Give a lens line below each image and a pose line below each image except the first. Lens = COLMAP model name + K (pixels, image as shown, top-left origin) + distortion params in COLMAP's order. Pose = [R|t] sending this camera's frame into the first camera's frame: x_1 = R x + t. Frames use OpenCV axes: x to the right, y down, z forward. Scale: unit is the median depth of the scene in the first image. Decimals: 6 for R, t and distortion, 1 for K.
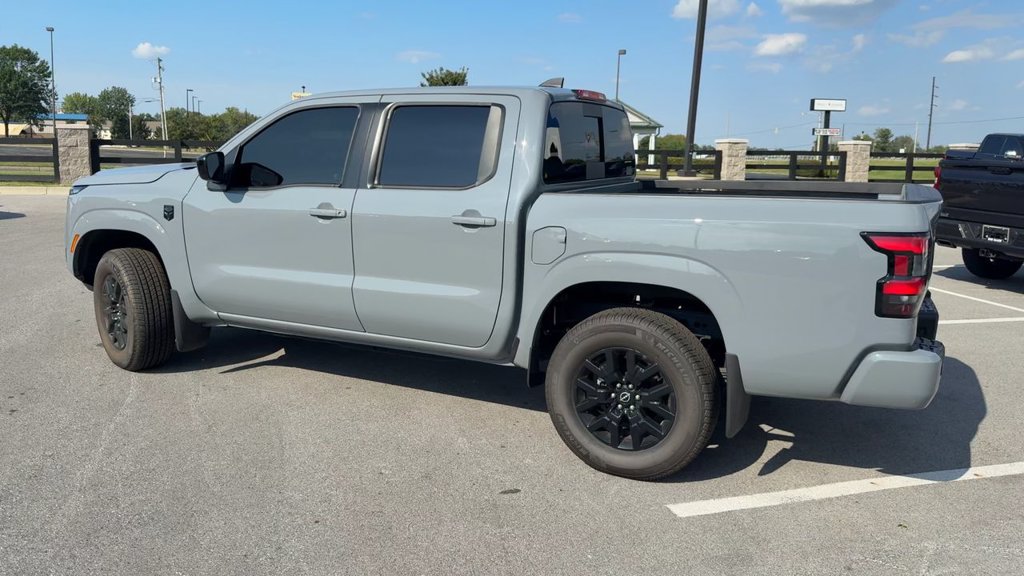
lens RADIAL K [[781.0, 0, 512.0], [0, 781.0, 288.0], [0, 0, 1]] dist [0.107492, -0.176662]
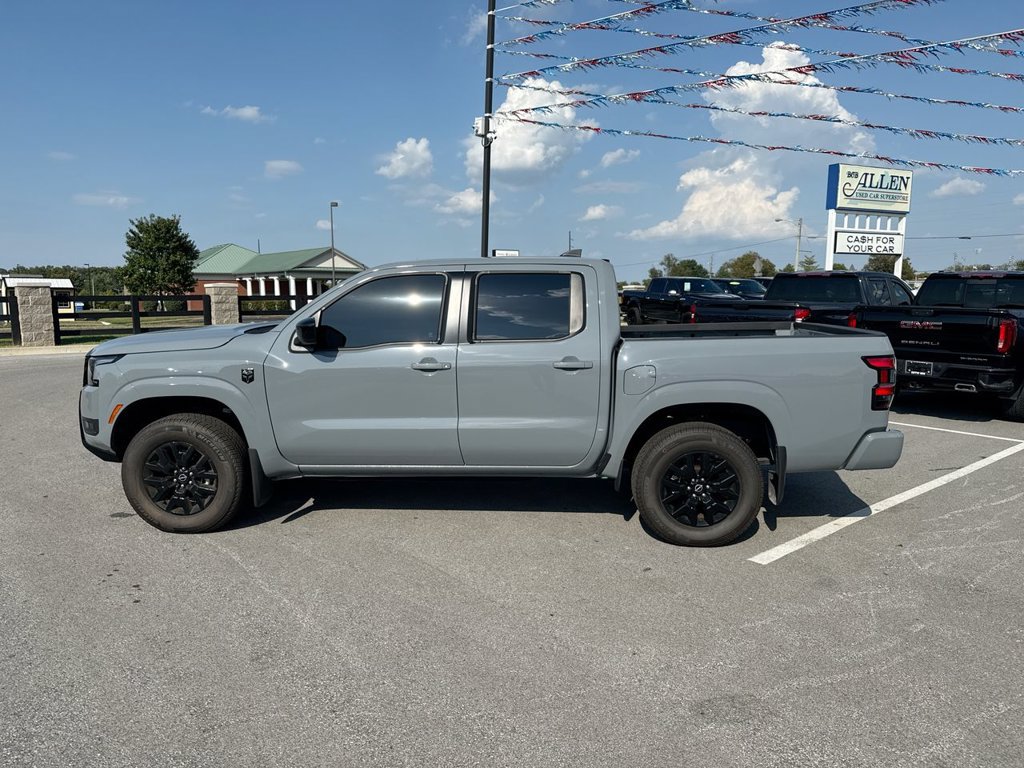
lens RADIAL K [[704.1, 0, 510.3], [0, 704.1, 405.3], [0, 0, 1]] dist [0.080280, -0.117517]
pose [[0.917646, -0.083621, 0.388502, -0.533076], [0.089059, 0.996018, 0.004024, -0.031686], [-0.387292, 0.030907, 0.921439, -0.004580]]
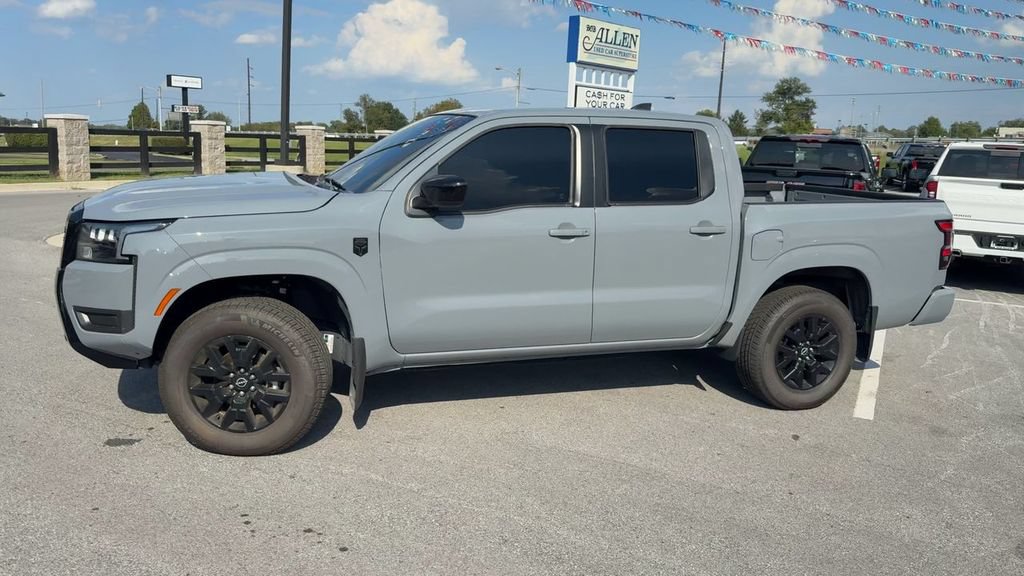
lens RADIAL K [[781.0, 0, 512.0], [0, 781.0, 288.0], [0, 0, 1]] dist [0.107492, -0.176662]
pose [[0.696856, -0.125533, 0.706140, -1.000597], [0.104269, 0.991835, 0.073424, -0.105599], [-0.709591, 0.022463, 0.704255, 0.340454]]
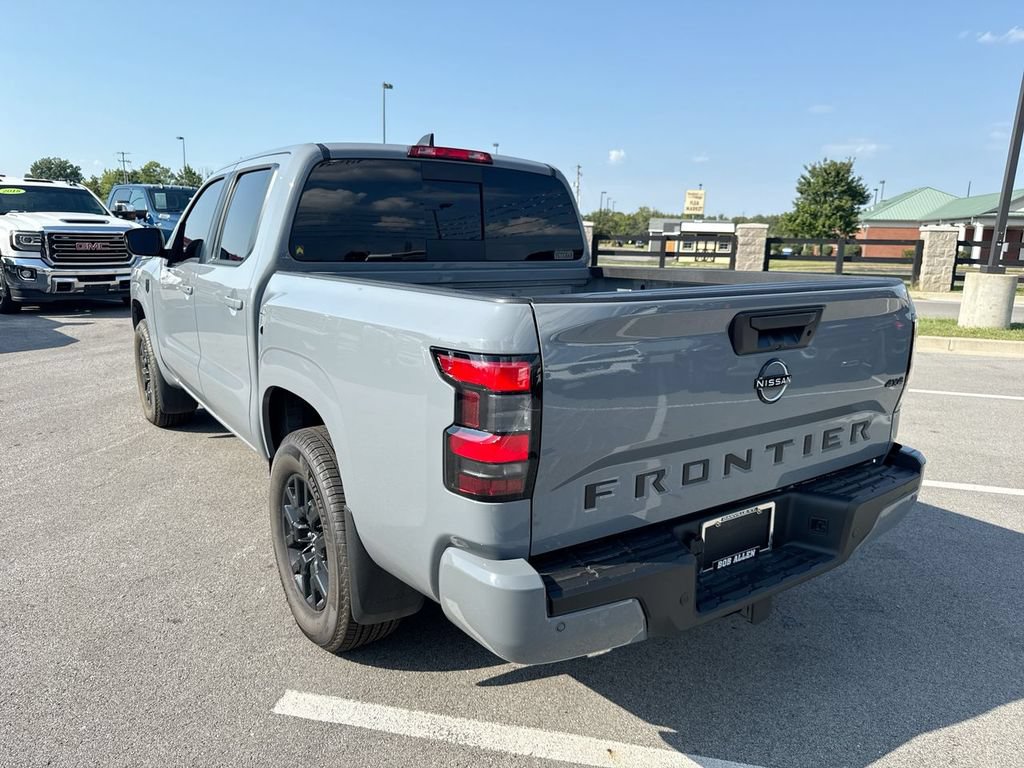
lens RADIAL K [[729.9, 0, 525.4], [0, 729.9, 386.5], [0, 0, 1]] dist [0.000531, -0.000758]
pose [[0.872050, 0.101863, -0.478700, 0.565302], [-0.092610, 0.994775, 0.042971, -0.051383], [0.480576, 0.006859, 0.876926, 0.404804]]
